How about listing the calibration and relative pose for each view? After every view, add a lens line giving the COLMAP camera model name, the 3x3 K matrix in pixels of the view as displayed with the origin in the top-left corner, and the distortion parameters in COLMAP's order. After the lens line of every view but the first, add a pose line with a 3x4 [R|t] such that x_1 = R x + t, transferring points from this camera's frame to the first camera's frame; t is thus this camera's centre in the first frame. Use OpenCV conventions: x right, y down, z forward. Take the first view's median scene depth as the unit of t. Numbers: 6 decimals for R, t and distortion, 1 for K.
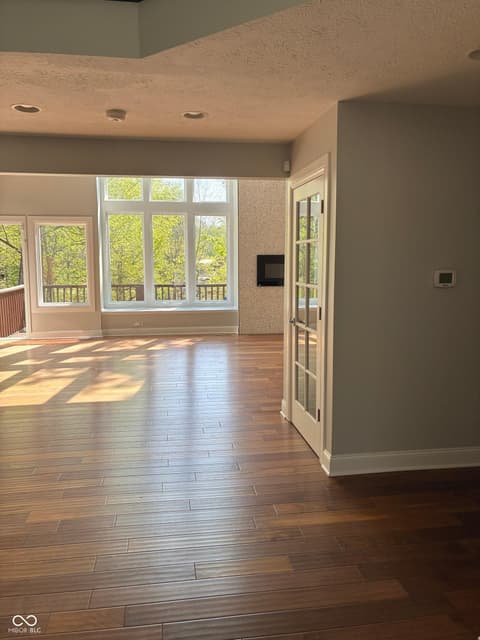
lens RADIAL K [[486.1, 0, 240.0], [0, 486.1, 320.0], [0, 0, 1]] dist [0.004983, -0.000141]
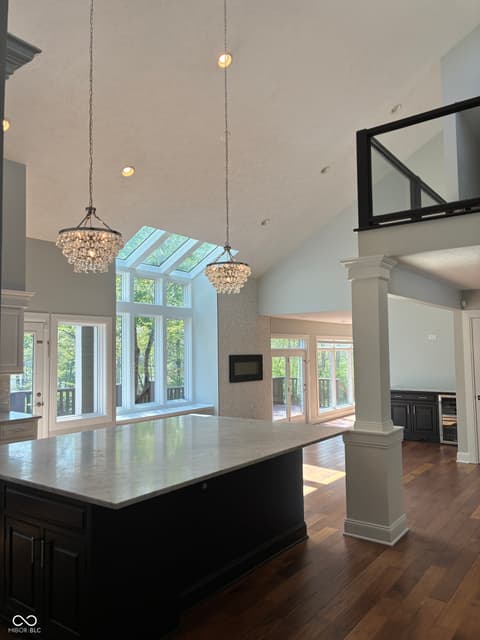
lens RADIAL K [[486.1, 0, 240.0], [0, 486.1, 320.0], [0, 0, 1]] dist [0.004983, -0.000141]
pose [[0.688125, 0.036772, 0.724660, -0.794115], [0.109543, 0.982003, -0.153851, -0.035700], [-0.717276, 0.185250, 0.671712, 0.191388]]
